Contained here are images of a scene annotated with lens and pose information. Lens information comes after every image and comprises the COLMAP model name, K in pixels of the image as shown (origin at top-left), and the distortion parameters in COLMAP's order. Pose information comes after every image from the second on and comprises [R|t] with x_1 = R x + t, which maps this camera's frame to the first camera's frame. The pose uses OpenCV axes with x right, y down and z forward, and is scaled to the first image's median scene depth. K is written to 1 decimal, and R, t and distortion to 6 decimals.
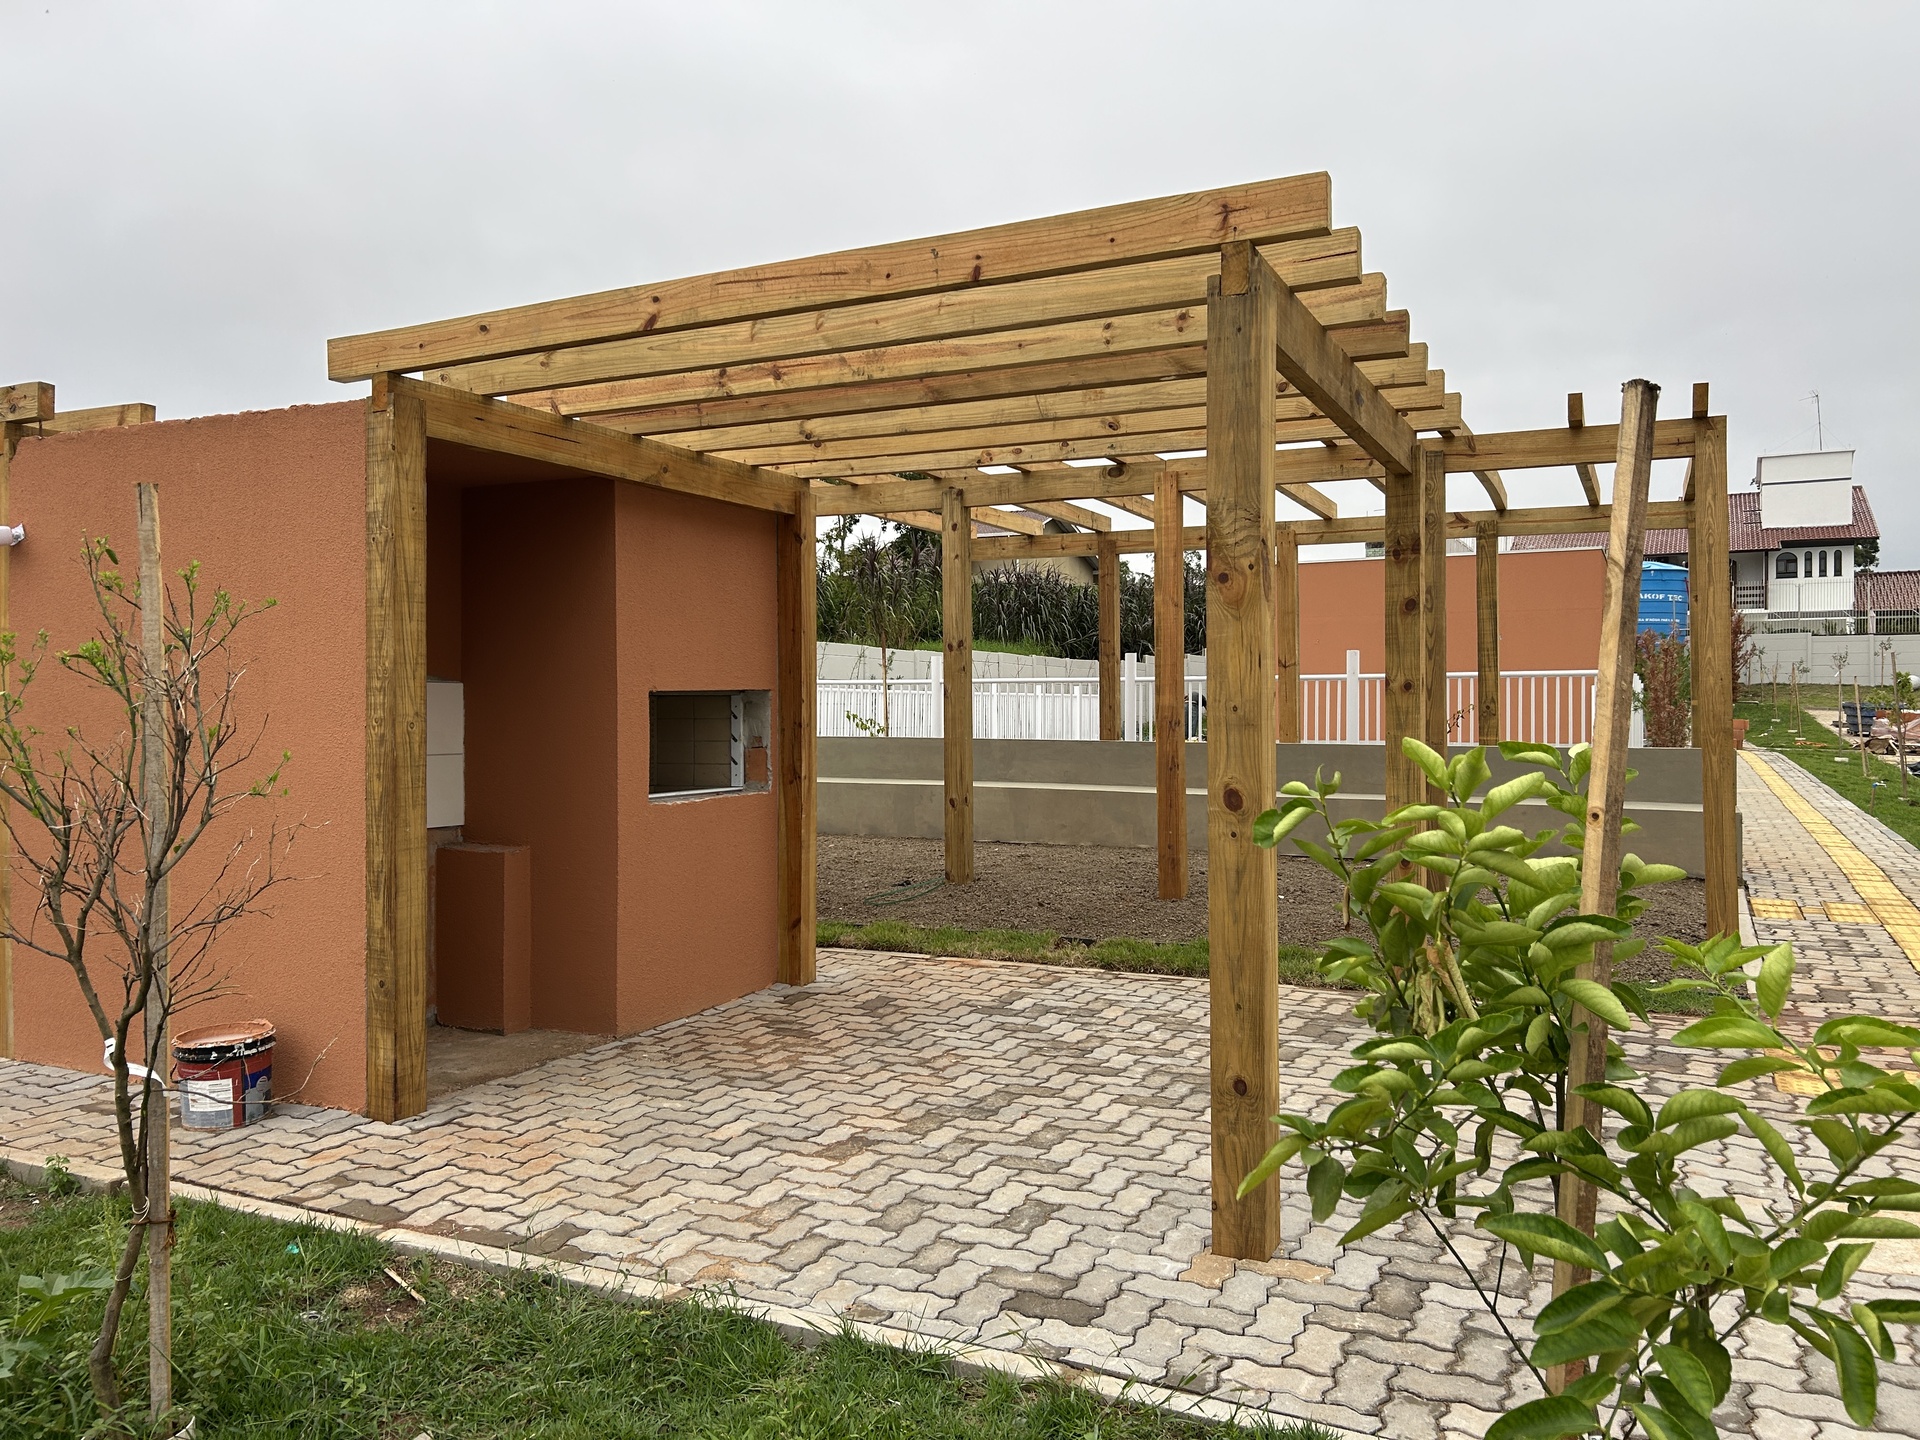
lens RADIAL K [[1465.5, 0, 947.3], [0, 1465.5, 718.0], [0, 0, 1]] dist [0.040952, -0.038962]
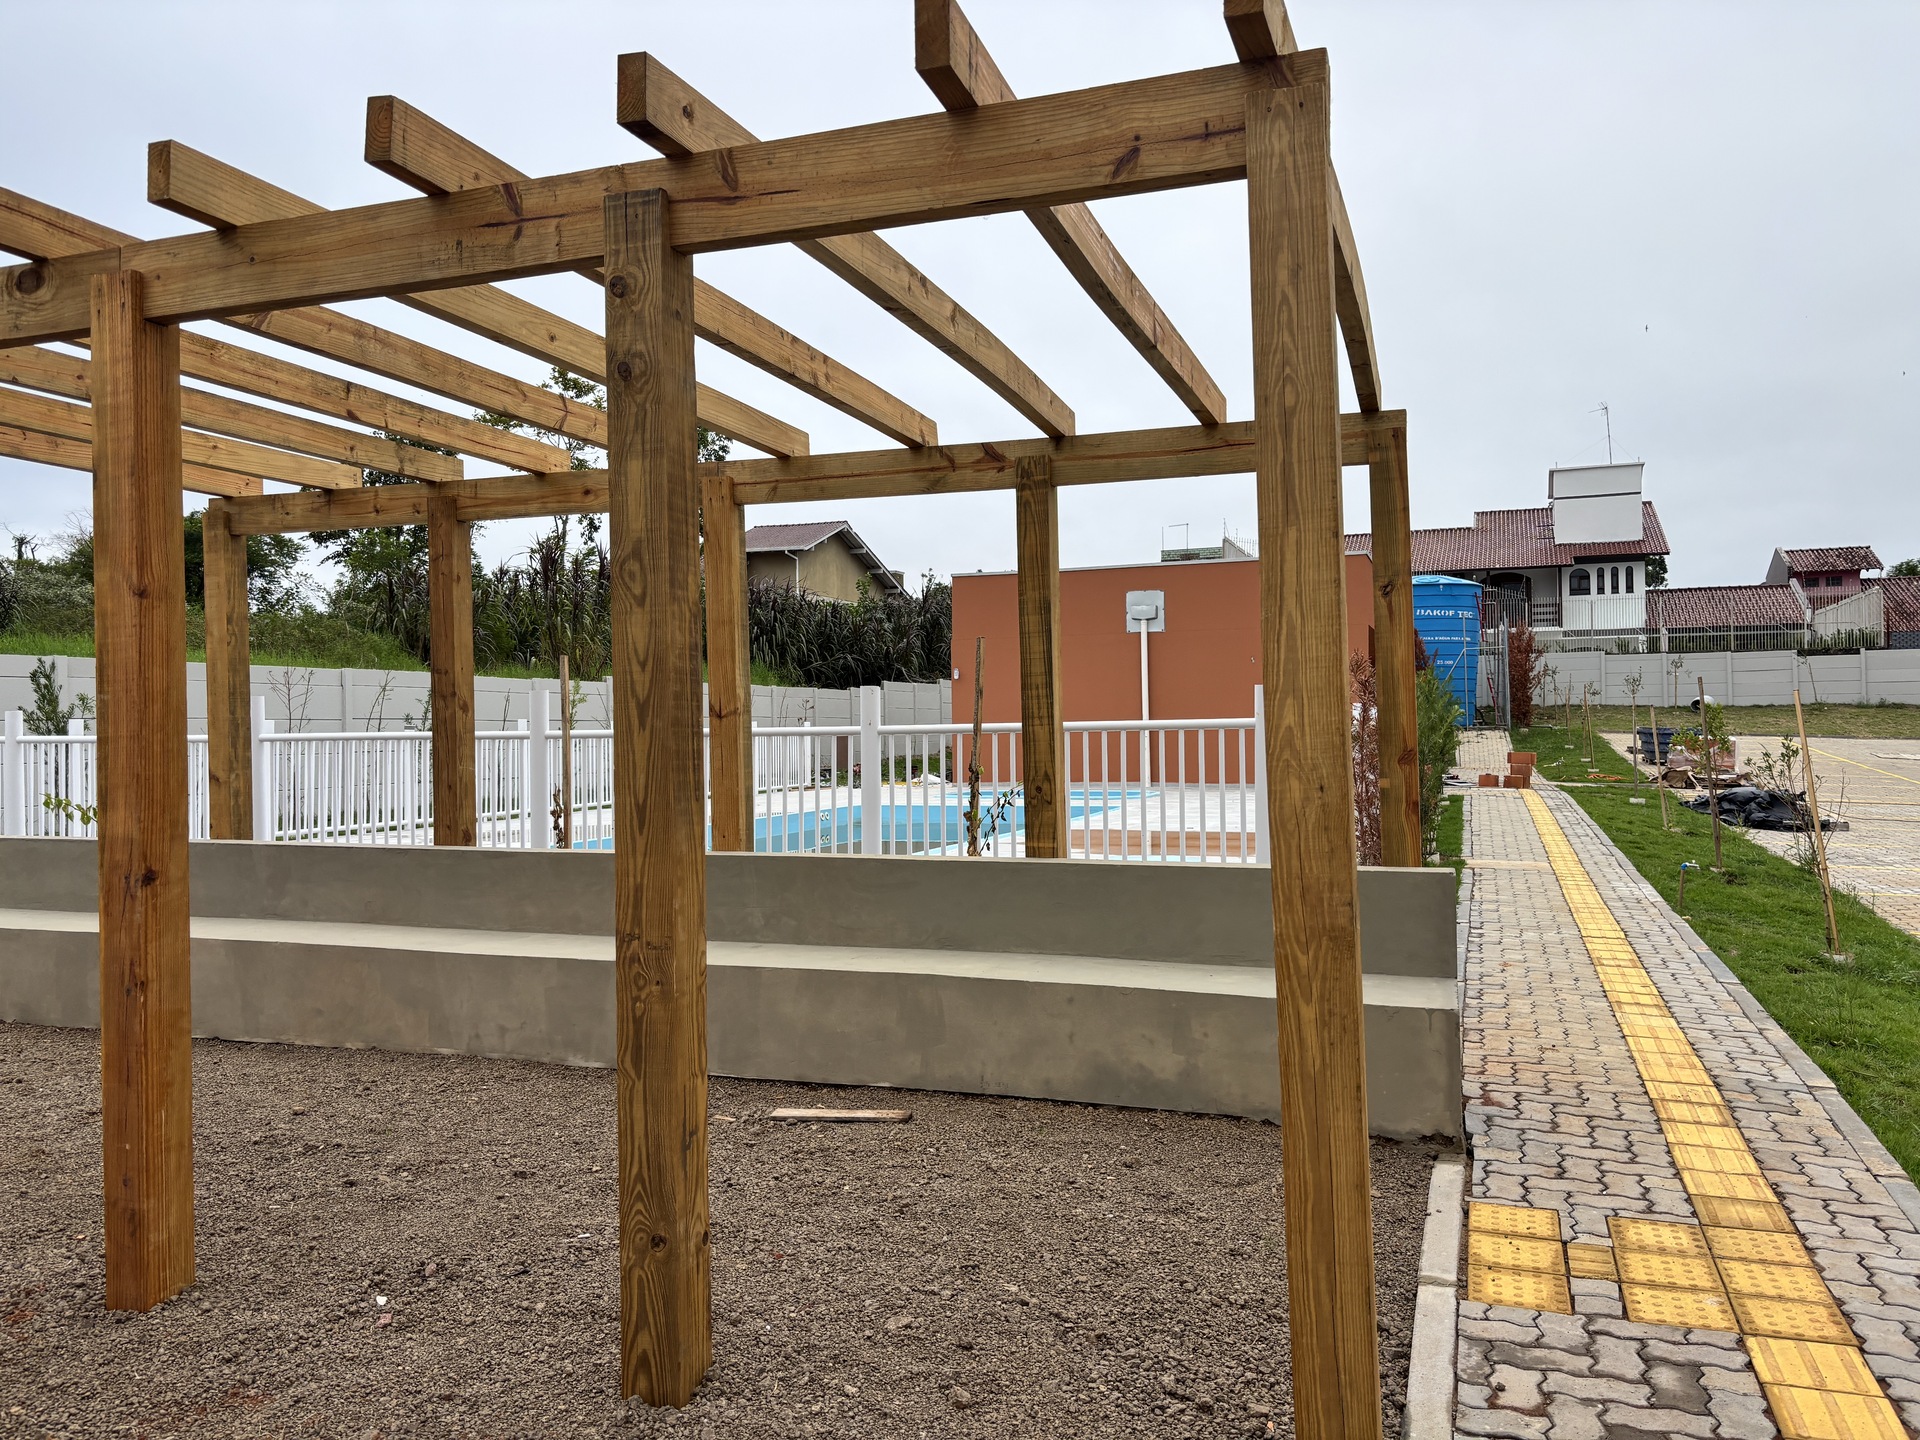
lens RADIAL K [[1462.7, 0, 958.6], [0, 1462.7, 713.8], [0, 0, 1]] dist [0.057999, -0.049572]
pose [[0.993457, -0.010082, 0.113760, 0.274811], [0.012091, 0.999783, -0.016989, -0.027182], [-0.113564, 0.018254, 0.993363, 0.455823]]
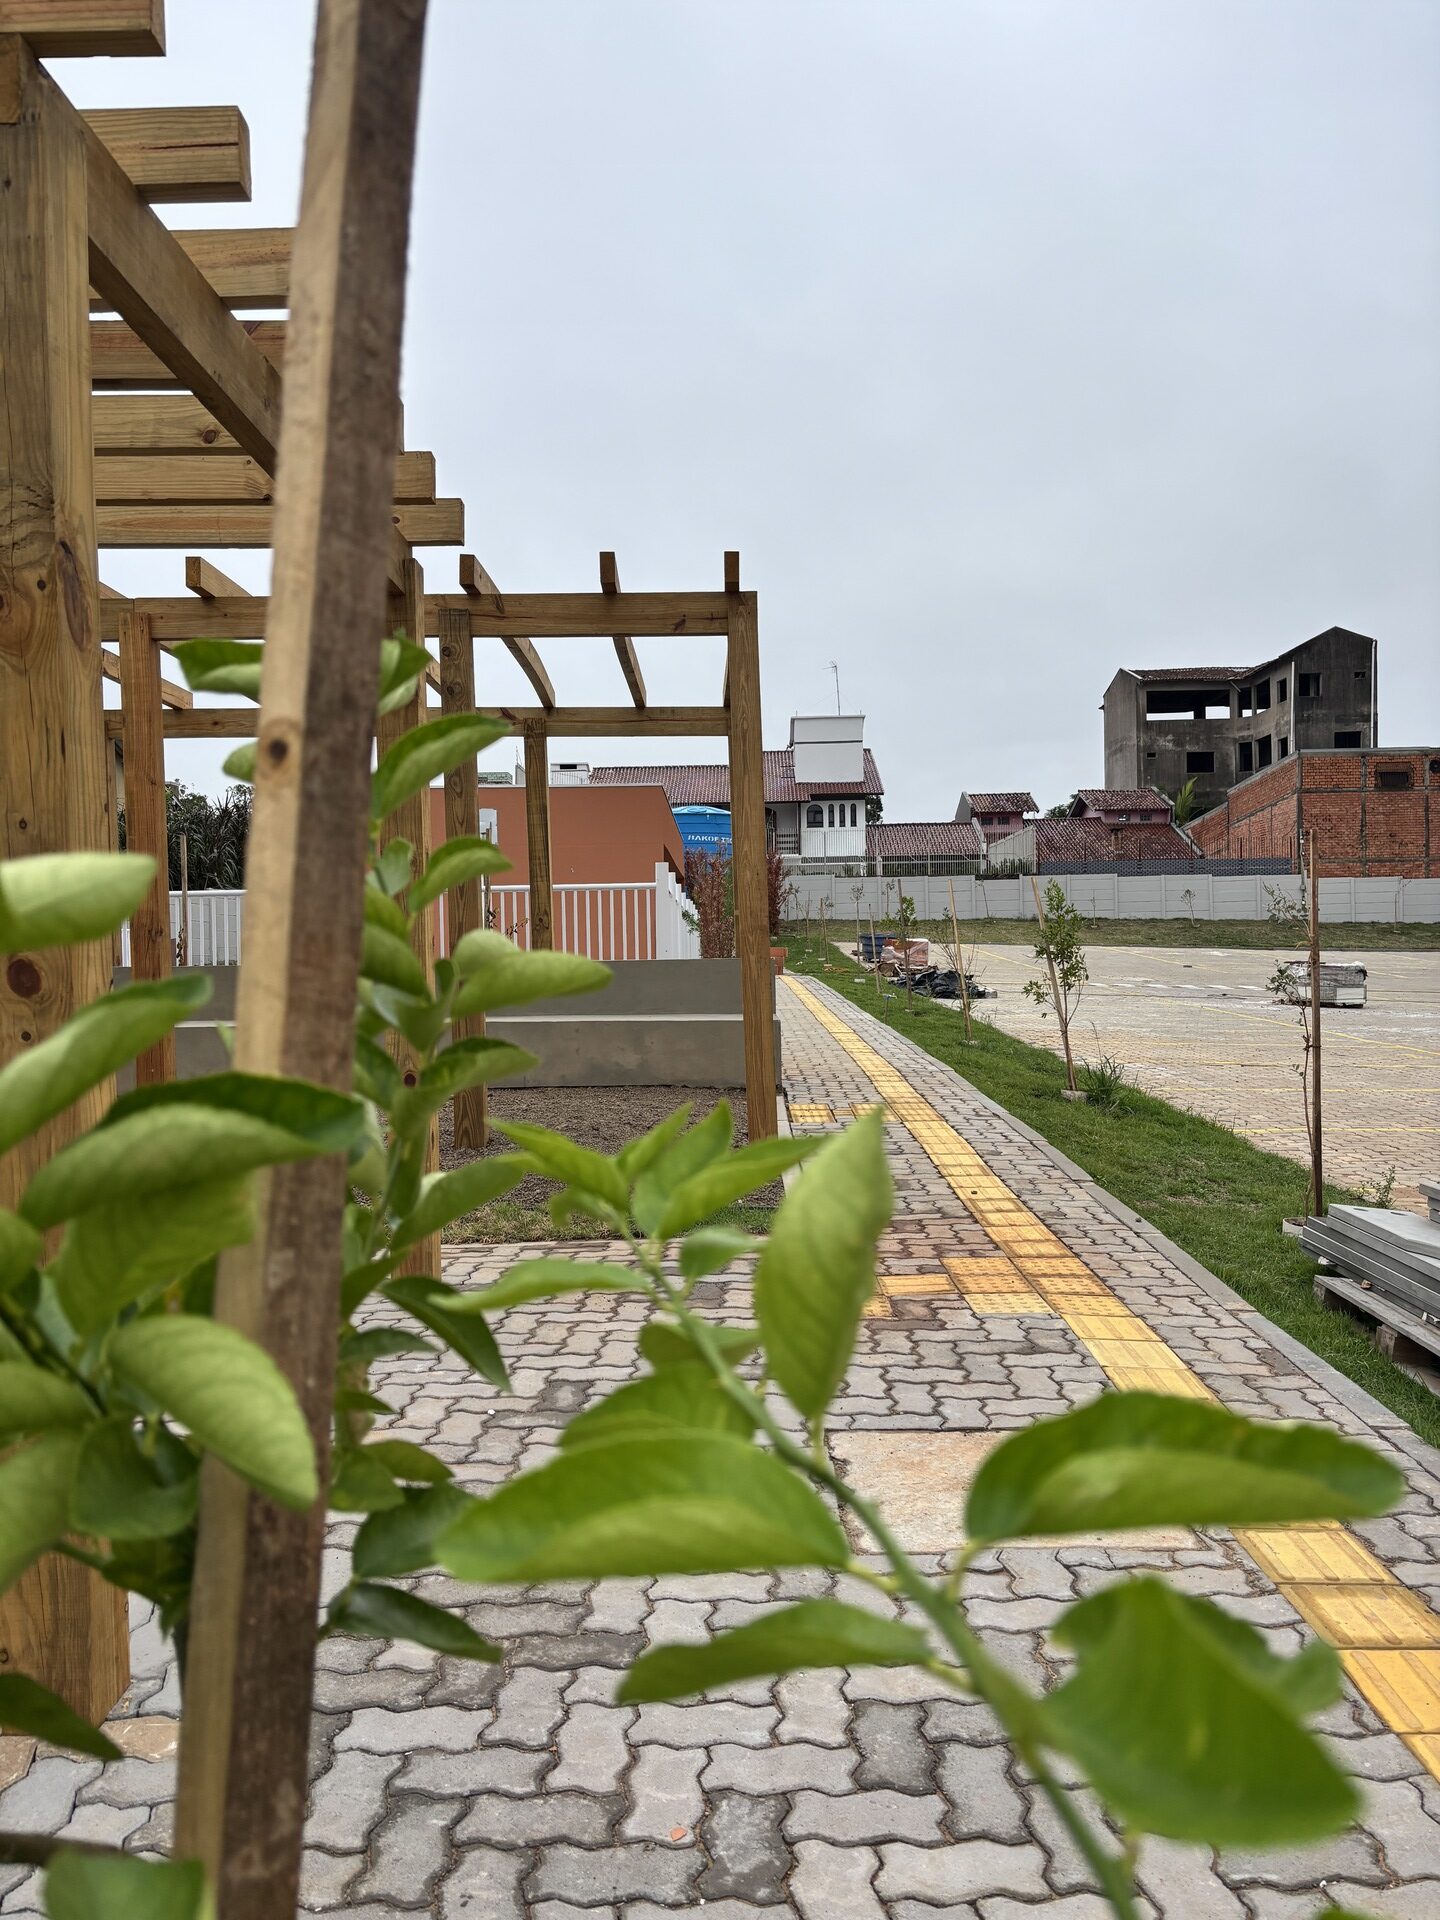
lens RADIAL K [[1462.7, 0, 733.9], [0, 1462.7, 1010.7], [0, 0, 1]] dist [0.057999, -0.049572]
pose [[0.896134, -0.033539, 0.442515, 0.064829], [0.019312, 0.999143, 0.036618, 0.018372], [-0.443364, -0.024269, 0.896013, 0.115240]]
